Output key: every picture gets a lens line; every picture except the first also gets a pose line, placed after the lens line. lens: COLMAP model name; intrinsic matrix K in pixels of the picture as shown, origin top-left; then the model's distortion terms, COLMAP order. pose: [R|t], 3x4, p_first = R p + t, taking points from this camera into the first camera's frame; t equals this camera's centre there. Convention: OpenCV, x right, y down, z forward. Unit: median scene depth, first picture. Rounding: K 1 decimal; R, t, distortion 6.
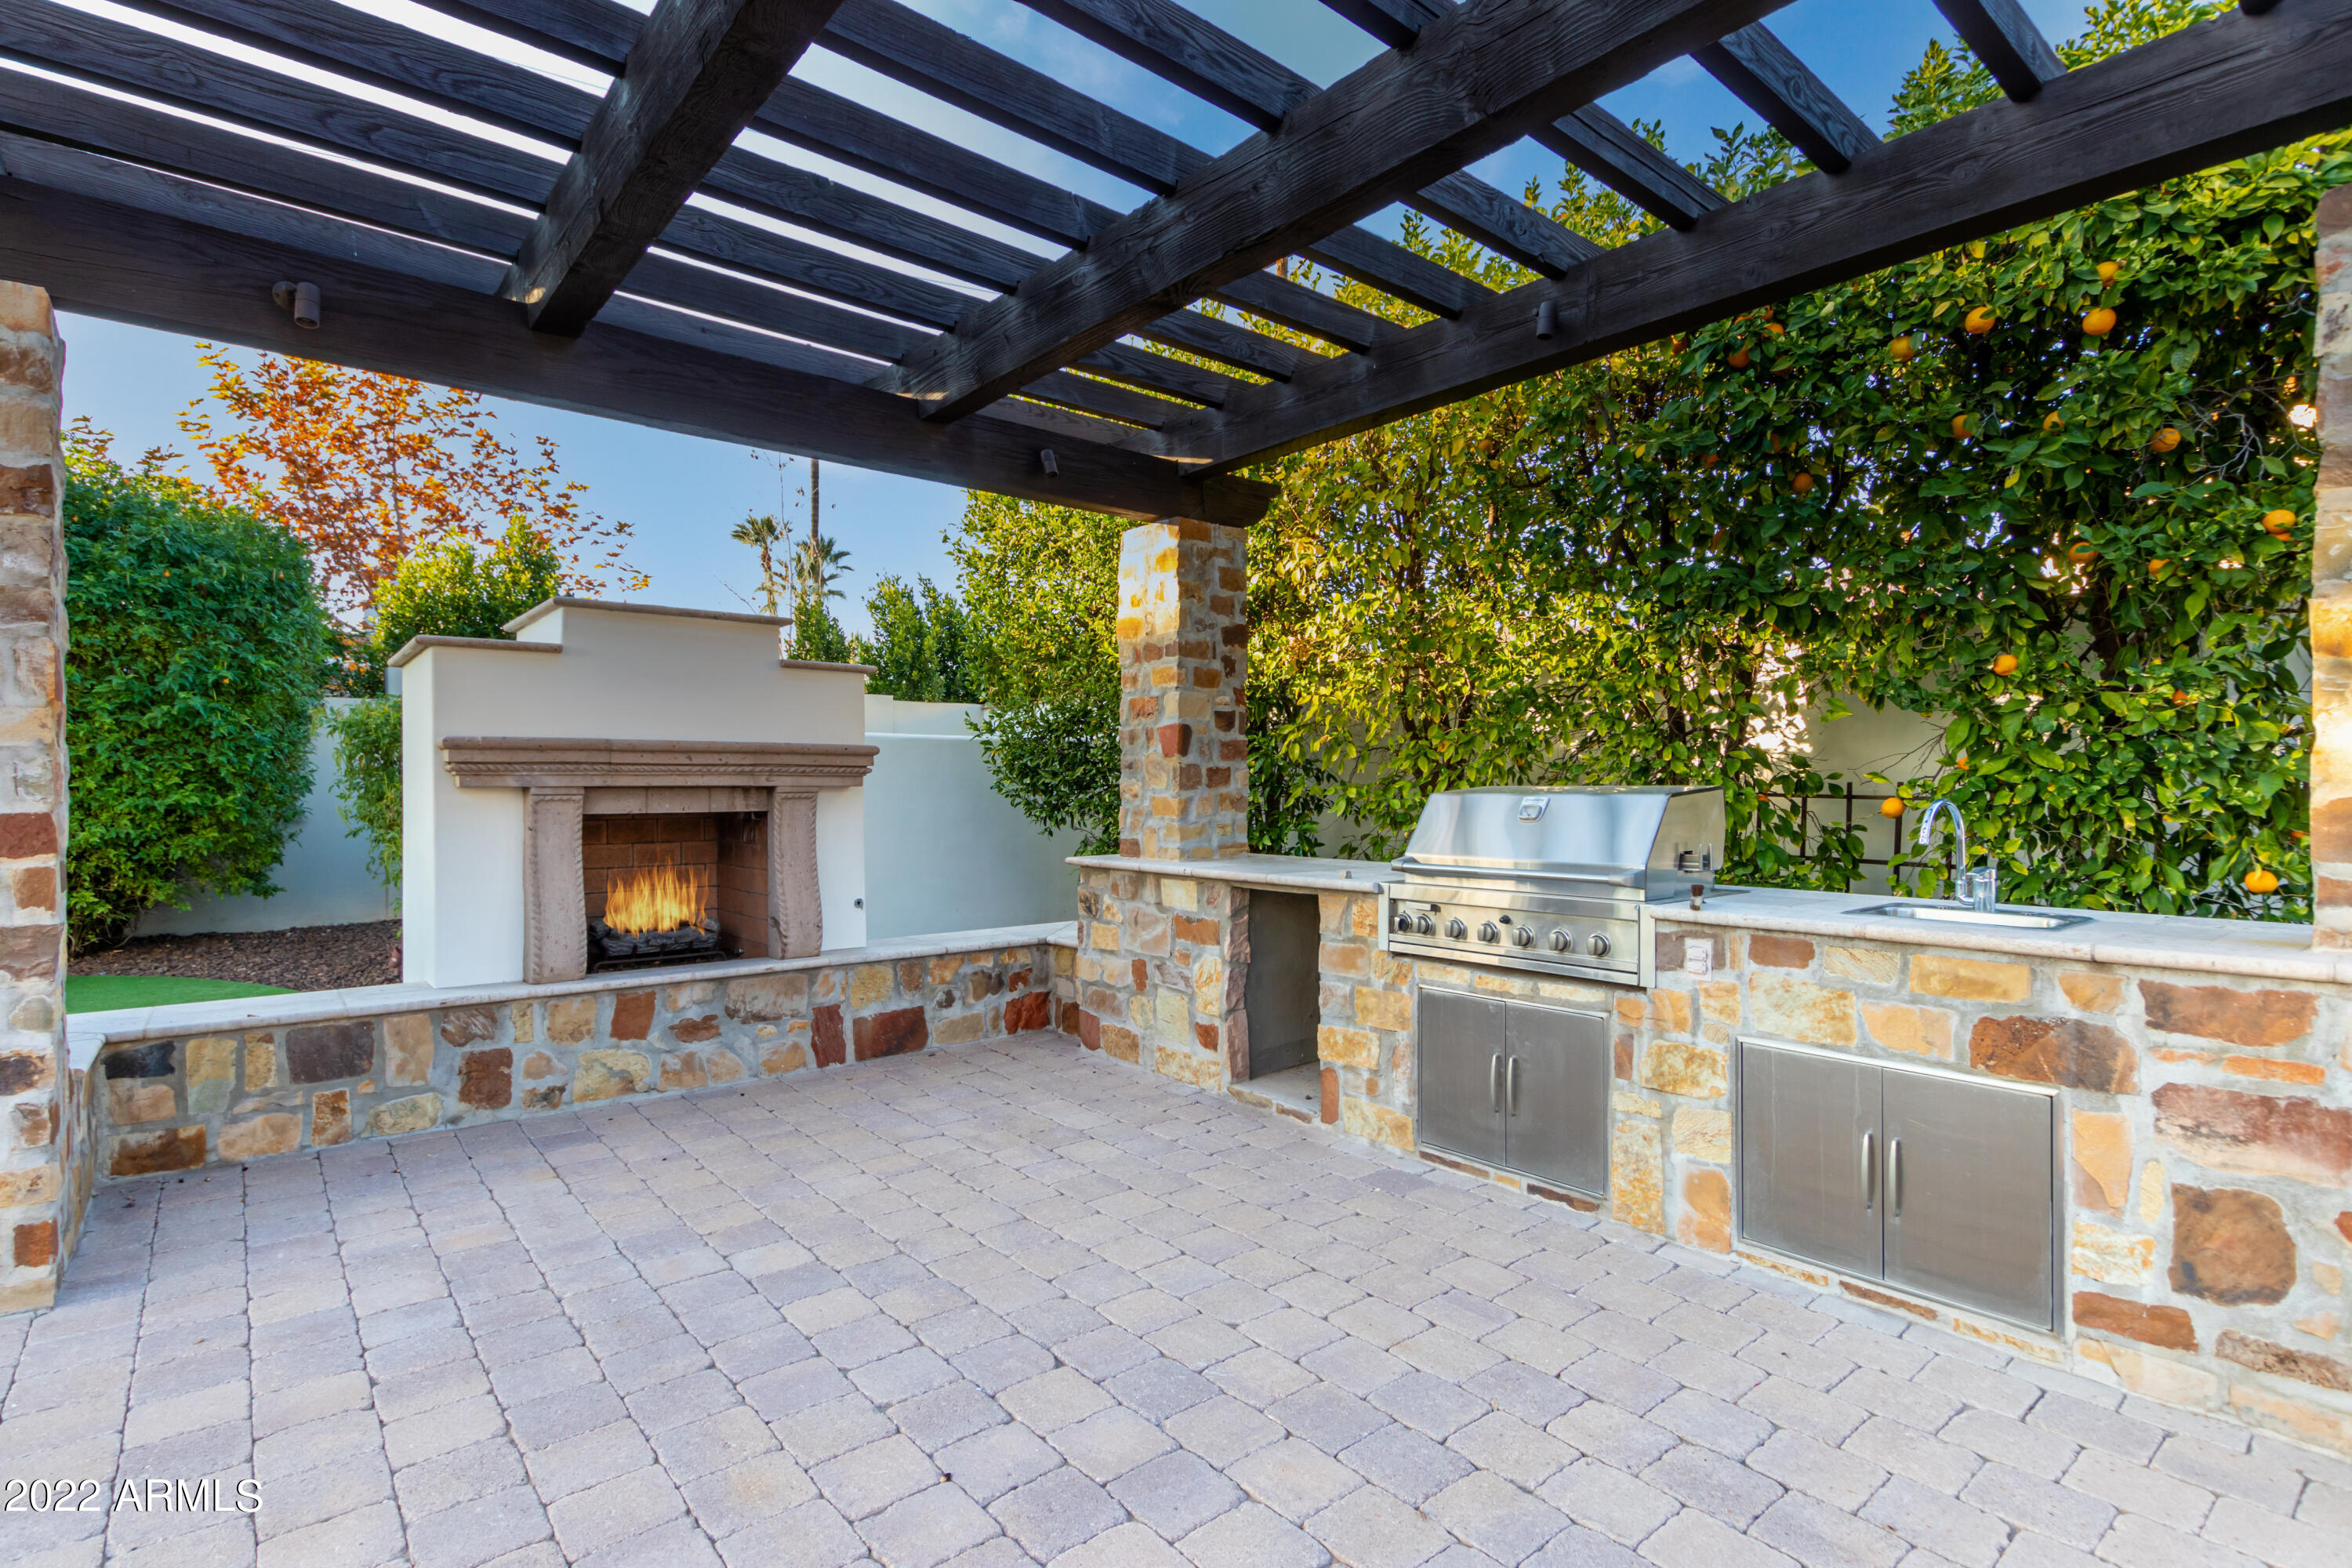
lens RADIAL K [[1140.7, 0, 1176.0], [0, 1140.7, 784.0], [0, 0, 1]] dist [0.010596, -0.000282]
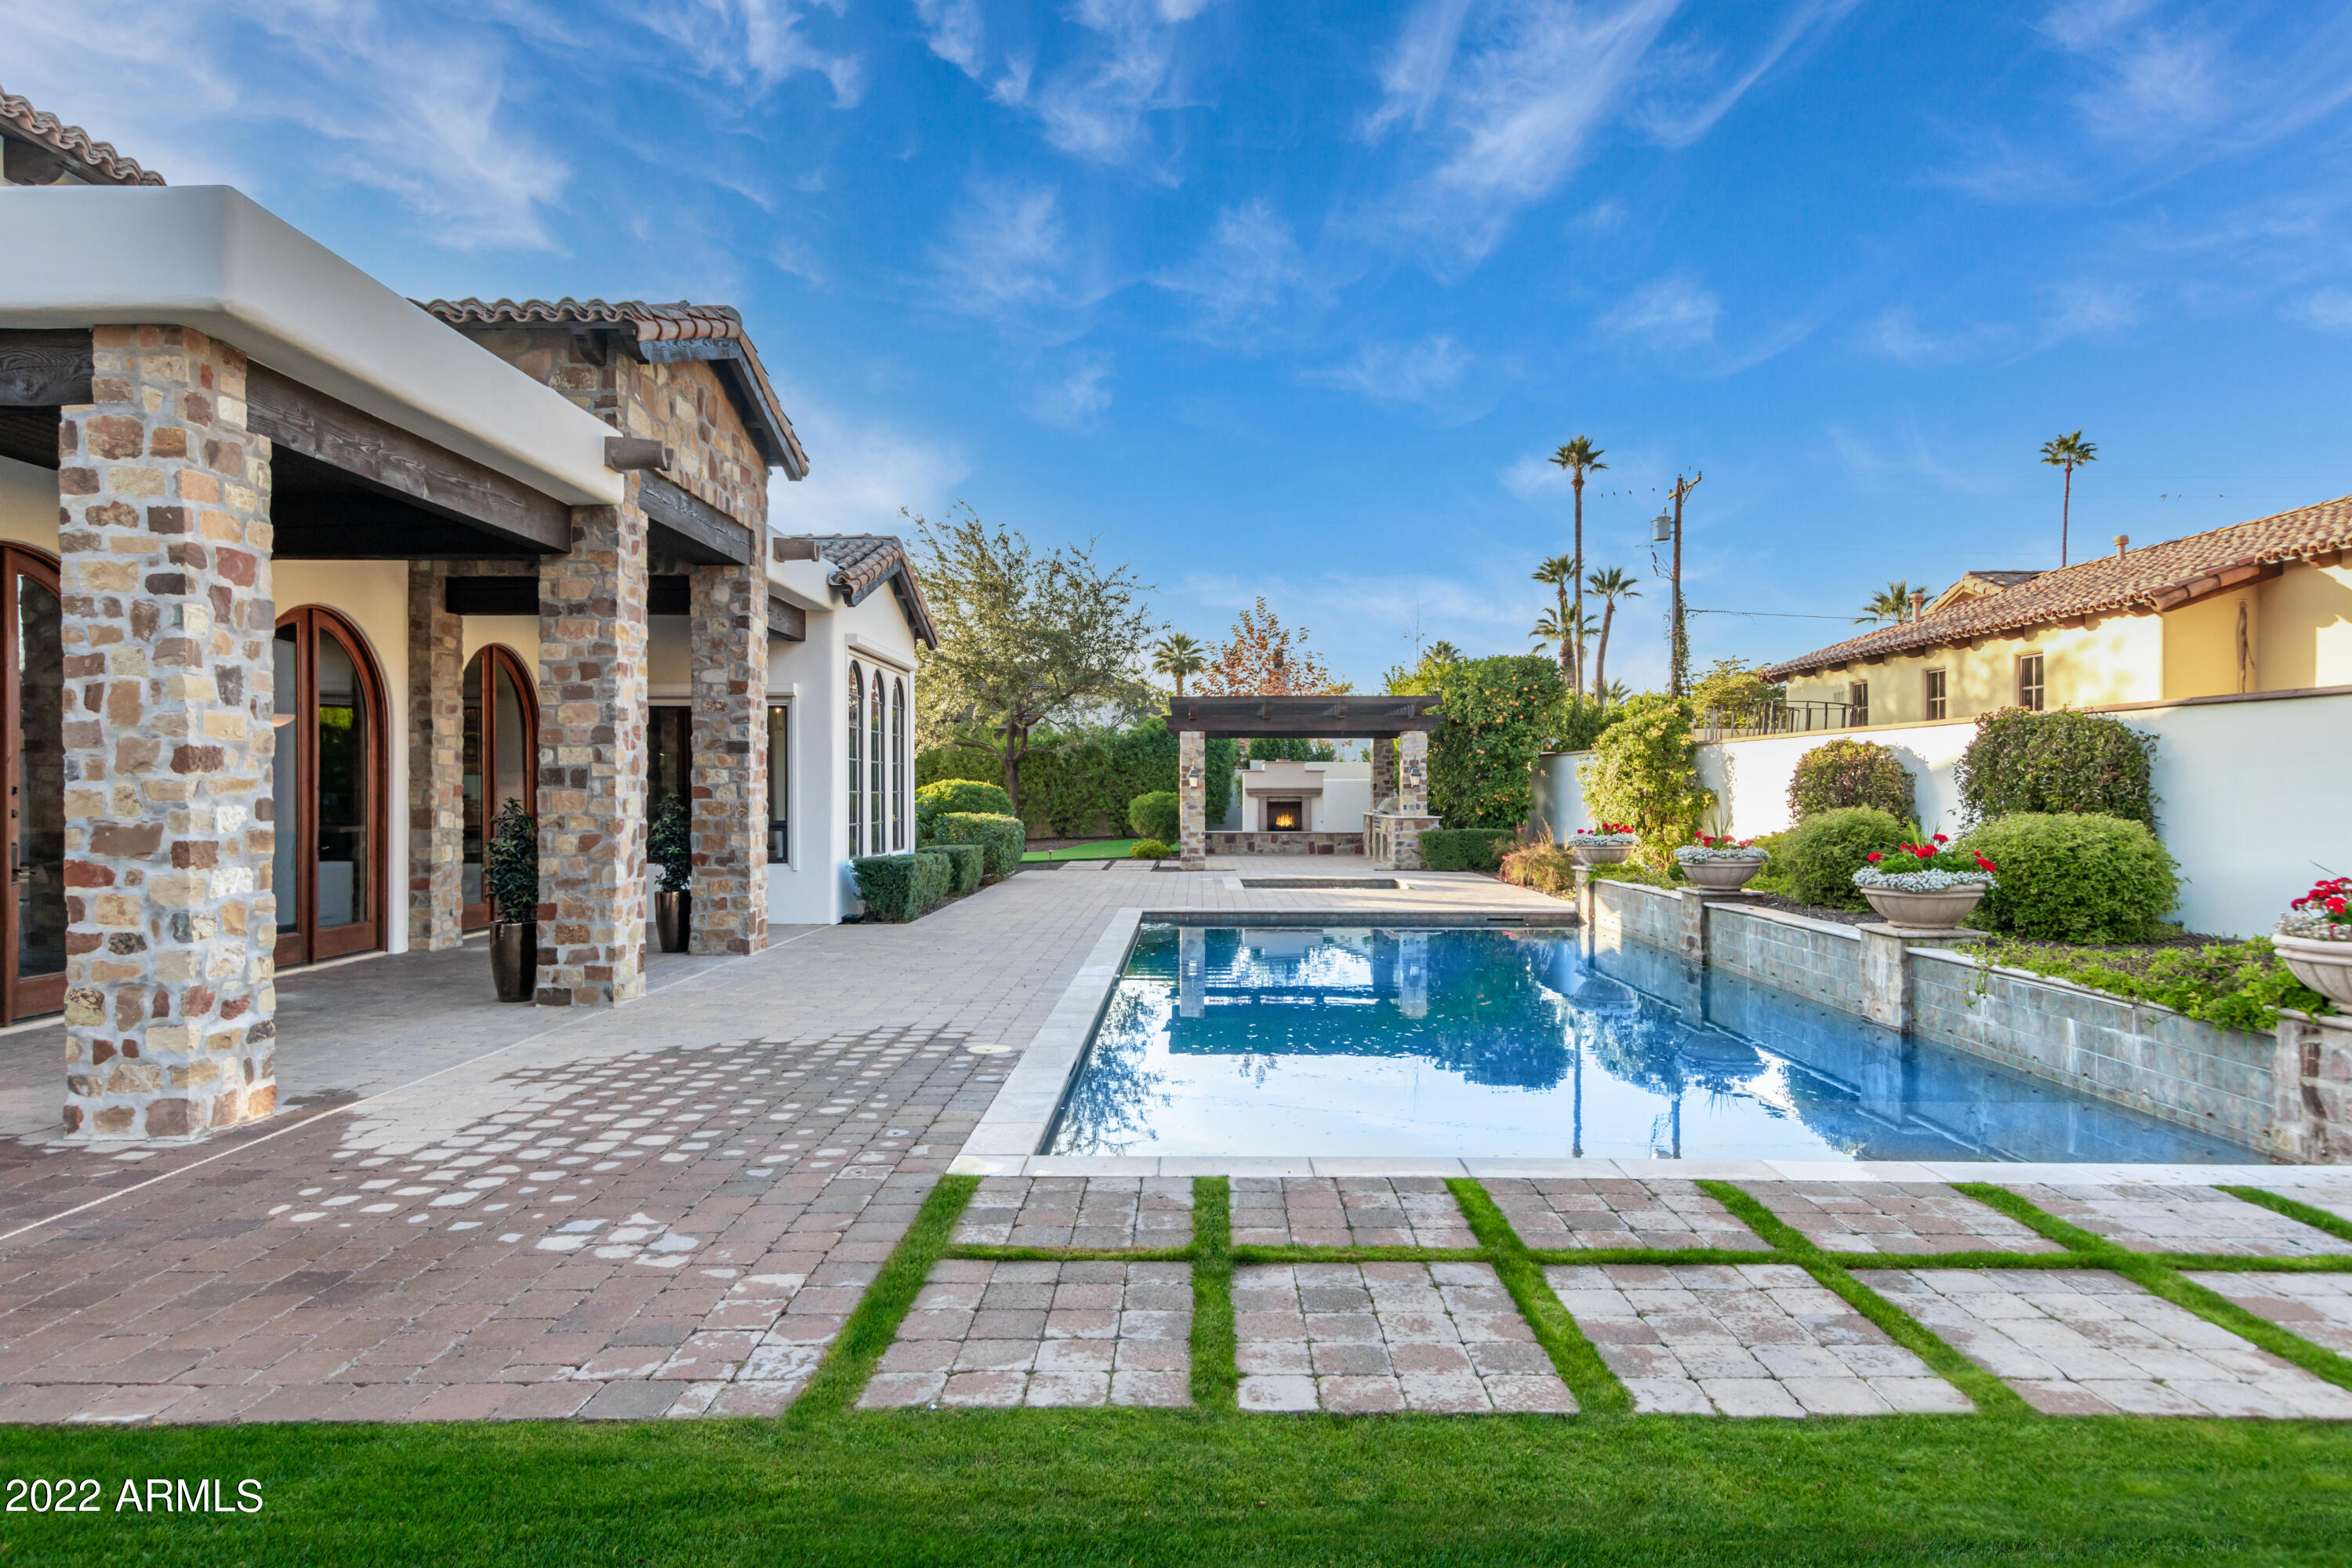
lens RADIAL K [[1379.8, 0, 1169.5], [0, 1379.8, 794.4], [0, 0, 1]] dist [0.018684, -0.000405]
pose [[0.758062, 0.003540, -0.652173, 2.950845], [0.000174, 0.999984, 0.005629, -0.037990], [0.652182, -0.004381, 0.758049, -3.702178]]
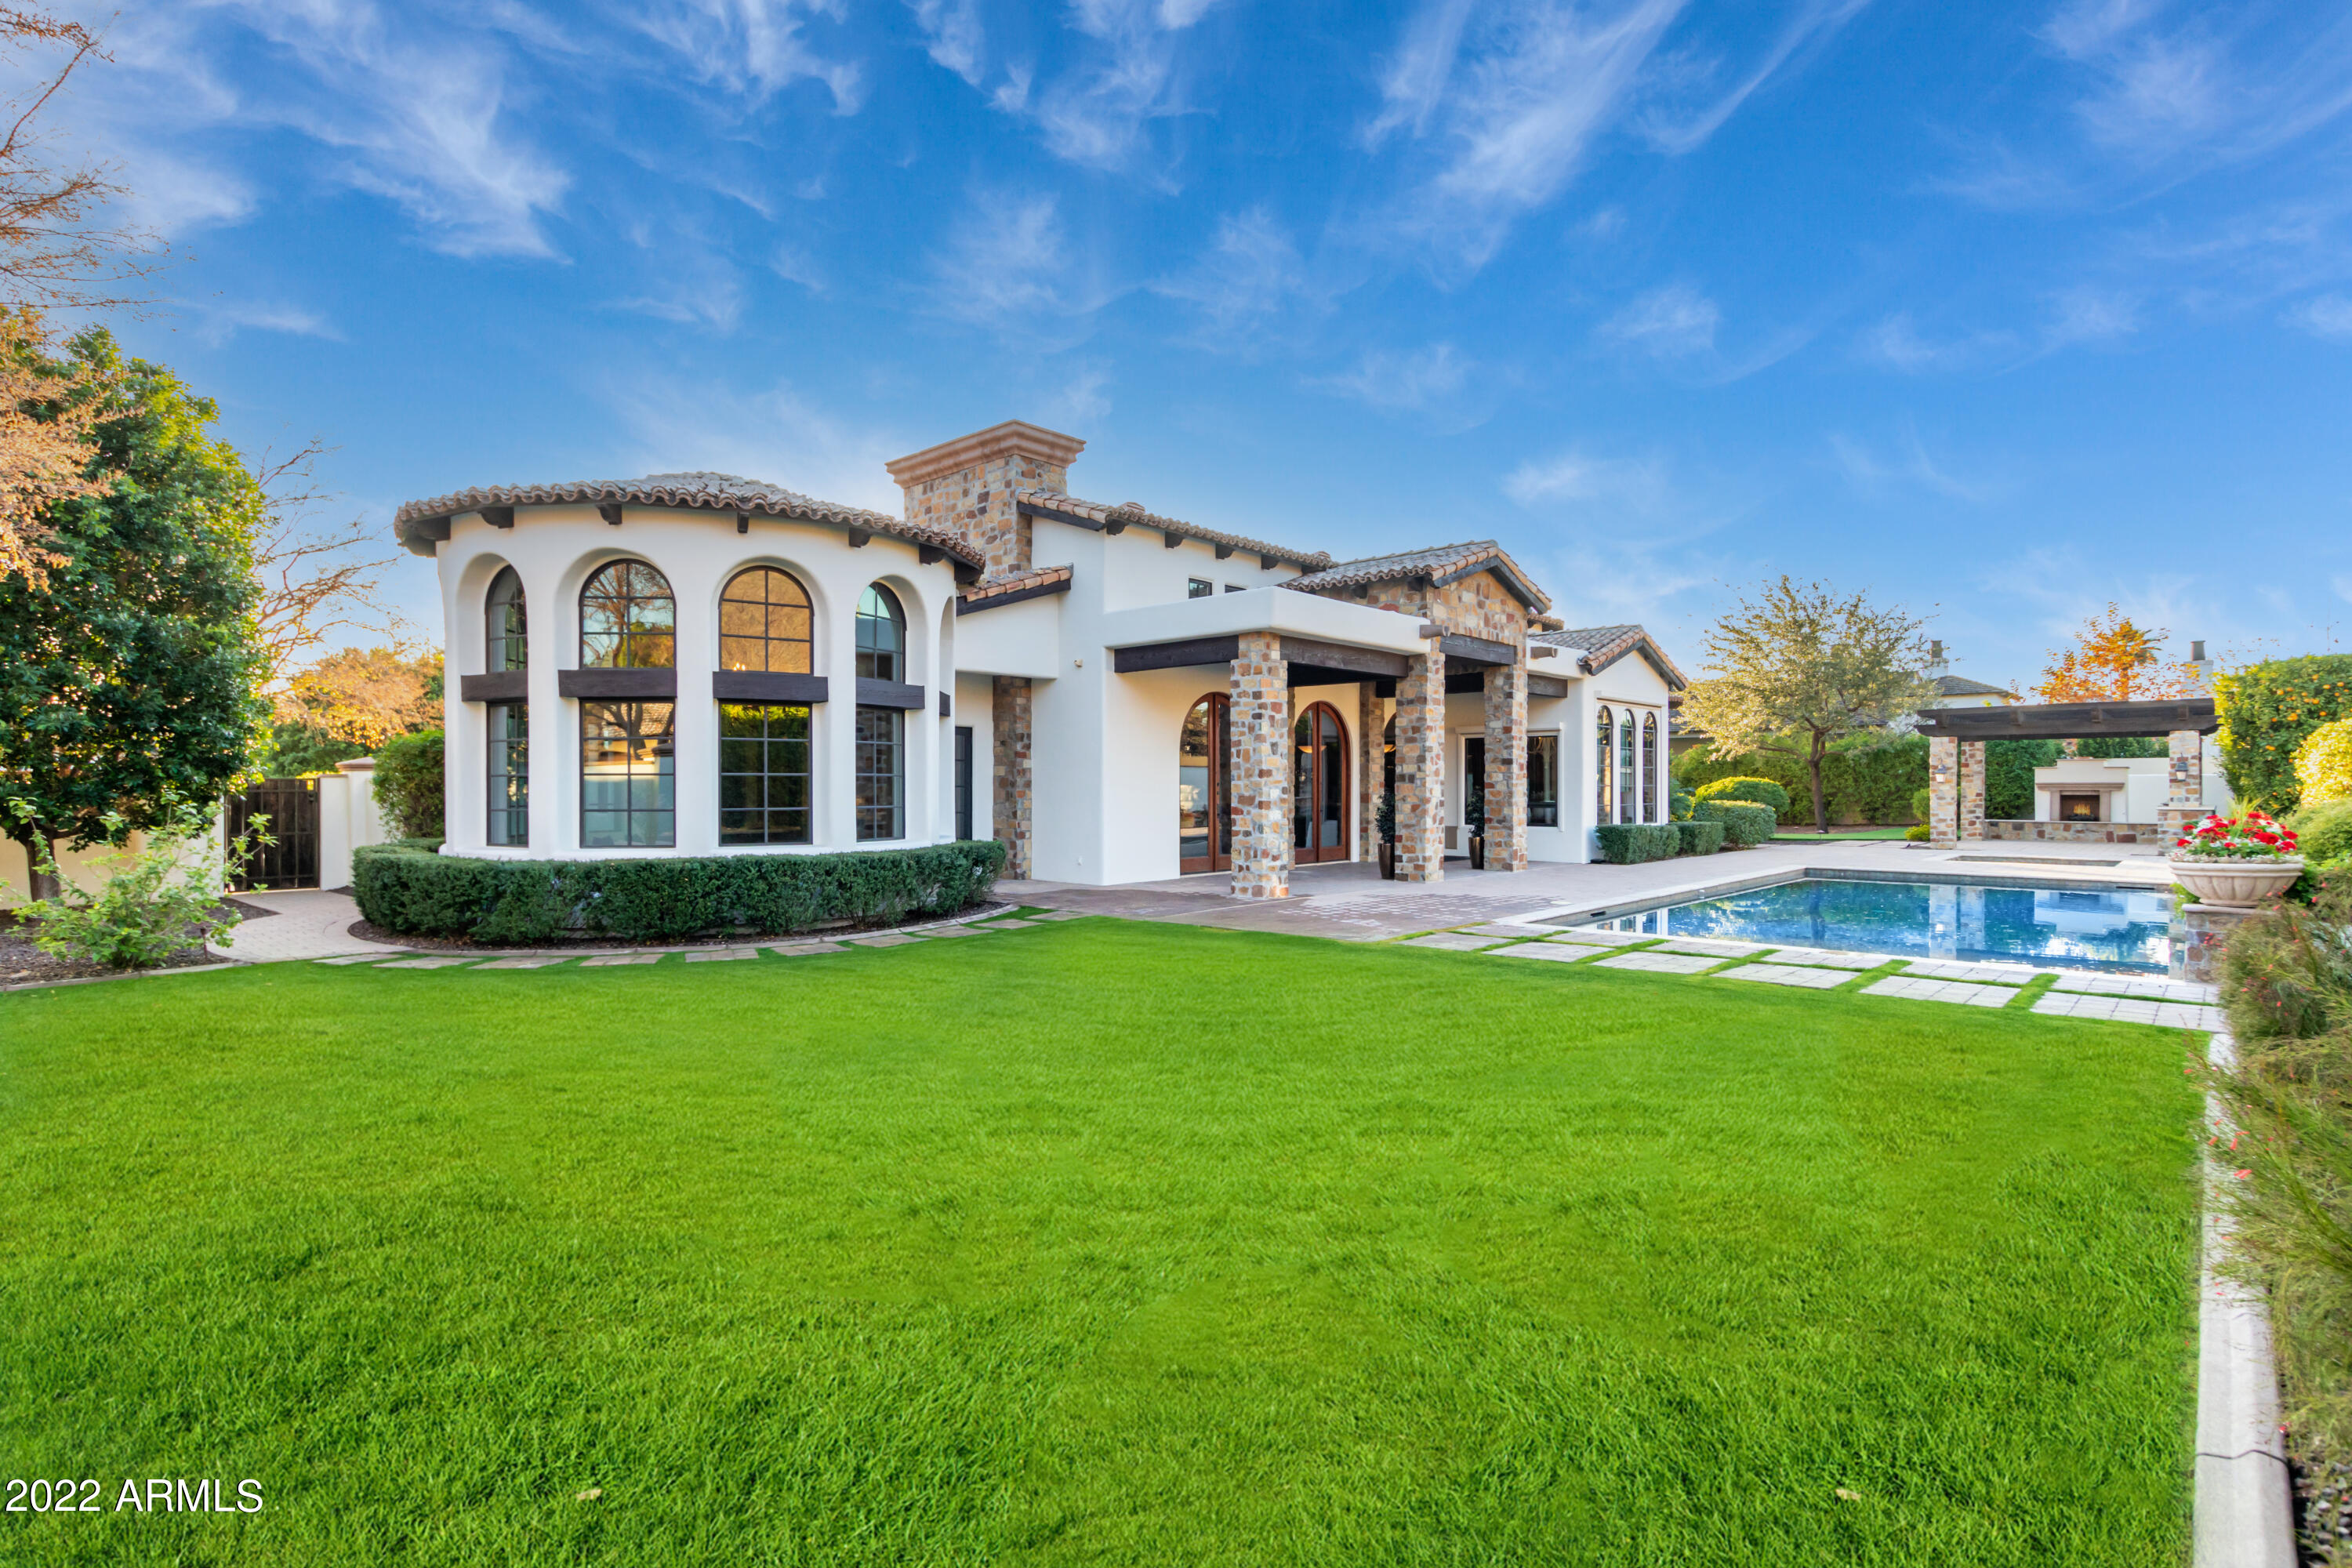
lens RADIAL K [[1140.7, 0, 1176.0], [0, 1140.7, 784.0], [0, 0, 1]] dist [0.010596, -0.000282]
pose [[0.139051, -0.000948, -0.990285, 4.267987], [0.002632, 0.999996, -0.000588, -0.033819], [0.990282, -0.002525, 0.139053, -3.948733]]
